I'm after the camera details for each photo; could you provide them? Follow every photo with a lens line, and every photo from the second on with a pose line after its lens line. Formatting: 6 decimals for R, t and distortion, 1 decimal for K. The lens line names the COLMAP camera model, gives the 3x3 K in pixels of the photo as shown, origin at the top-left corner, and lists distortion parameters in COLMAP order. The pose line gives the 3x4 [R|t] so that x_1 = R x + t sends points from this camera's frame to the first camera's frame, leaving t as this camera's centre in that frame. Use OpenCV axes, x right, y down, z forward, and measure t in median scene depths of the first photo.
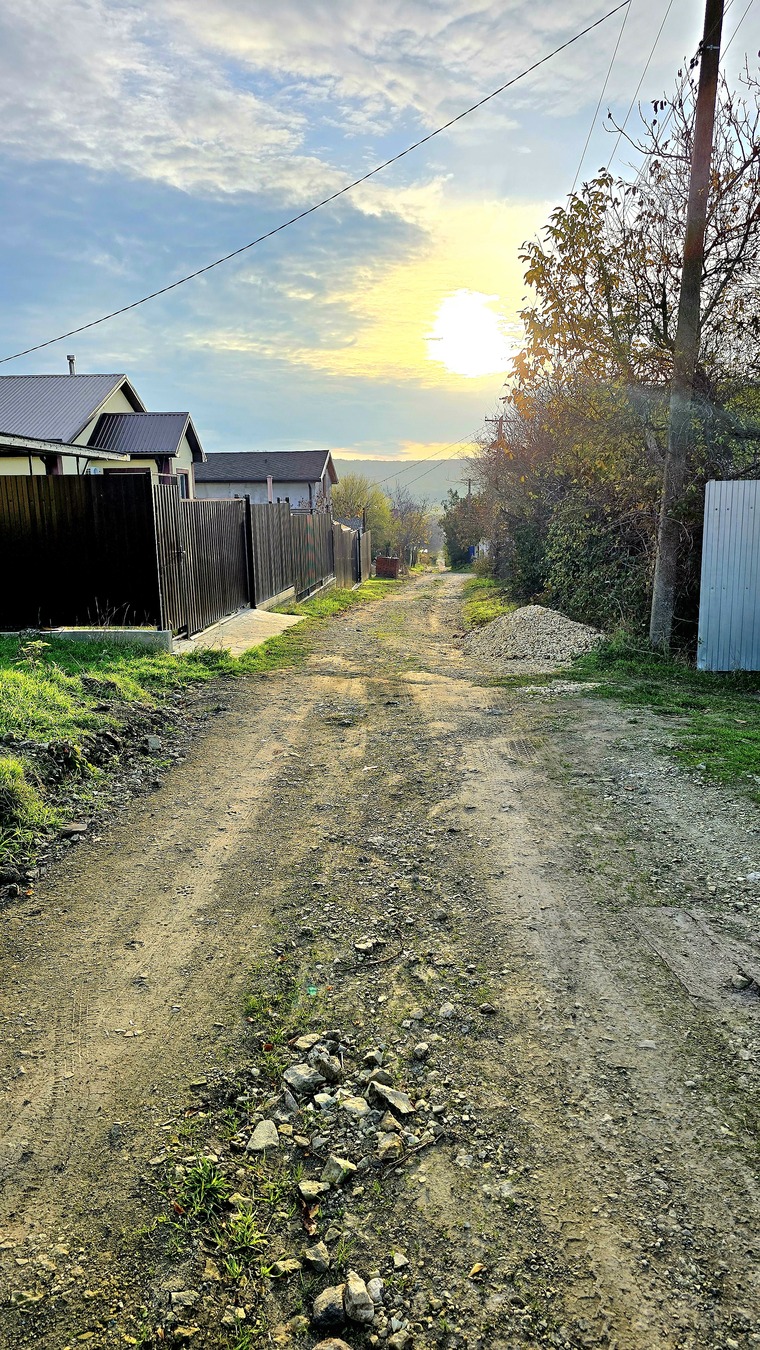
lens RADIAL K [[909.4, 0, 380.8], [0, 909.4, 682.1], [0, 0, 1]] dist [0.067281, -0.057788]
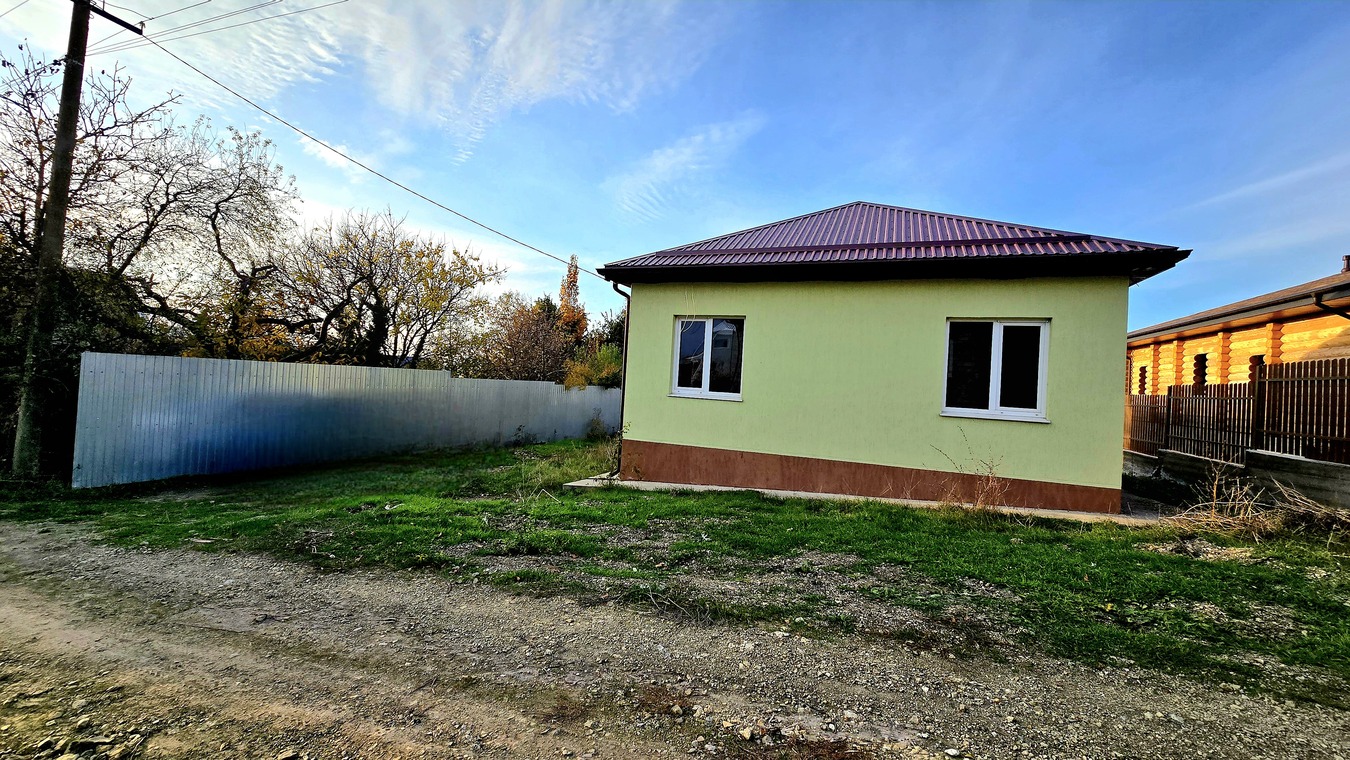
lens RADIAL K [[555.5, 0, 668.0], [0, 555.5, 371.4], [0, 0, 1]] dist [-0.002613, 0.000163]
pose [[0.324316, 0.042496, 0.944994, -0.356815], [0.130973, 0.987351, -0.089350, 0.008514], [-0.936838, 0.152747, 0.314648, -0.226196]]
